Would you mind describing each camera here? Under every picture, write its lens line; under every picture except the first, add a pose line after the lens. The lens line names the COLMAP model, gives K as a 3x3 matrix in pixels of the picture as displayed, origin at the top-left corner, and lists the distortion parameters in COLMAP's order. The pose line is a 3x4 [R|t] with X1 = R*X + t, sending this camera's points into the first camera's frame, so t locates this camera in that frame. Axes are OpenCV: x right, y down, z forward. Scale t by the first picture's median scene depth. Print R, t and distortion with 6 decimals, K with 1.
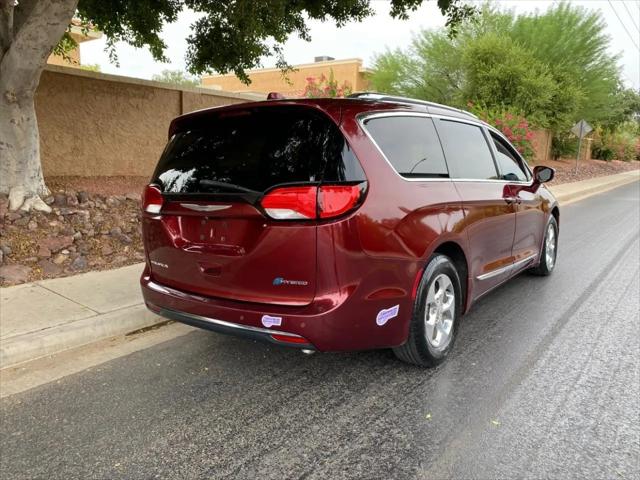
lens RADIAL K [[495.4, 0, 321.4], [0, 495.4, 237.7], [0, 0, 1]] dist [0.010790, 0.000308]
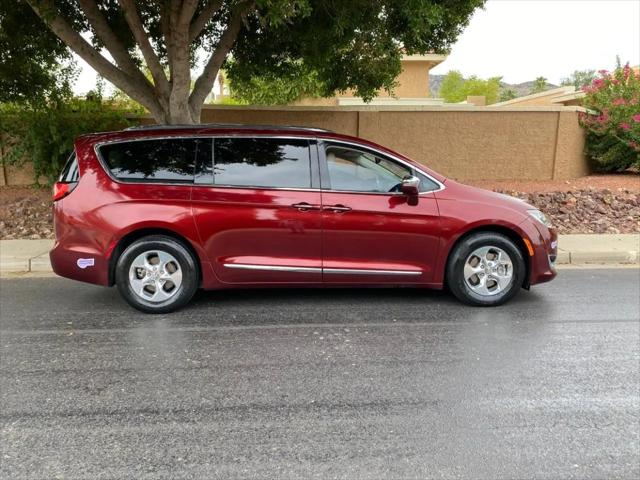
lens RADIAL K [[495.4, 0, 321.4], [0, 495.4, 237.7], [0, 0, 1]] dist [0.010790, 0.000308]
pose [[0.646107, 0.104962, -0.755995, 1.046099], [-0.115710, 0.992521, 0.038911, -0.046558], [0.754425, 0.062335, 0.653420, 0.278930]]
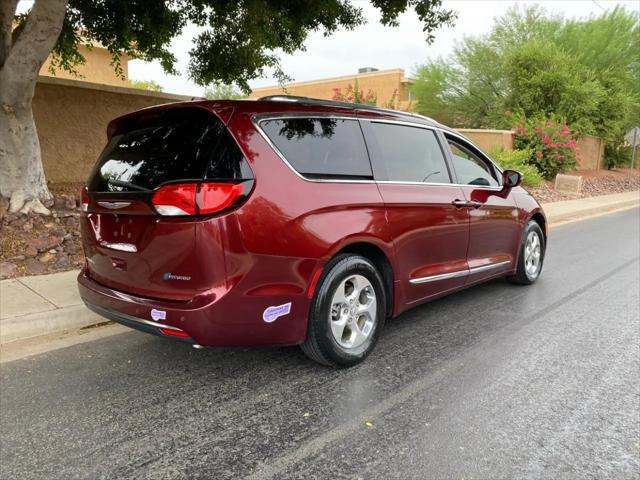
lens RADIAL K [[494.2, 0, 322.6], [0, 494.2, 235.4], [0, 0, 1]] dist [0.011236, -0.001934]
pose [[0.993989, 0.012604, -0.108749, 0.185071], [-0.015457, 0.999557, -0.025438, 0.012805], [0.108381, 0.026966, 0.993744, 0.002702]]
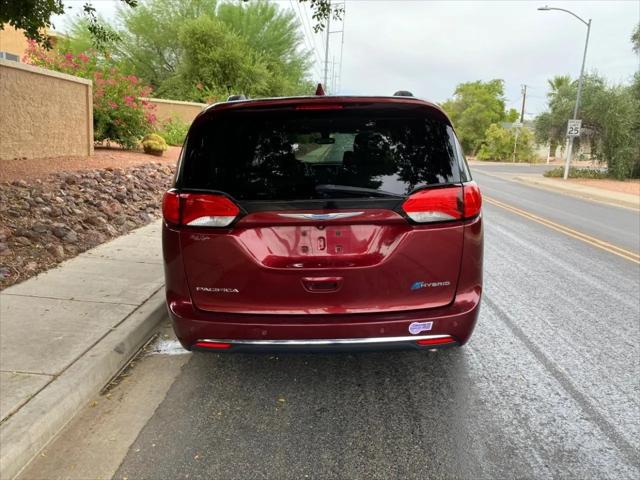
lens RADIAL K [[495.4, 0, 321.4], [0, 495.4, 237.7], [0, 0, 1]] dist [0.010790, 0.000308]
pose [[0.812380, -0.106653, 0.573293, -0.423316], [0.082869, 0.994269, 0.067542, -0.047115], [-0.577211, -0.007362, 0.816562, 0.166837]]
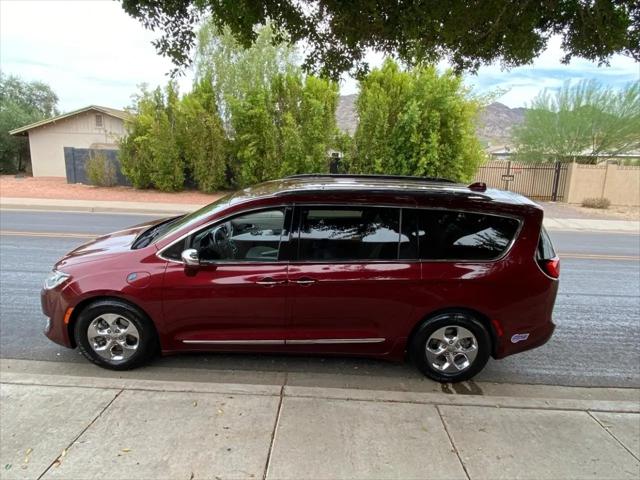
lens RADIAL K [[399.5, 0, 333.3], [0, 399.5, 238.9], [0, 0, 1]] dist [0.021571, -0.000058]
pose [[-0.597624, -0.212500, 0.773104, -0.563247], [0.085100, 0.941980, 0.324702, -0.389417], [-0.797247, 0.259841, -0.544867, 1.421919]]
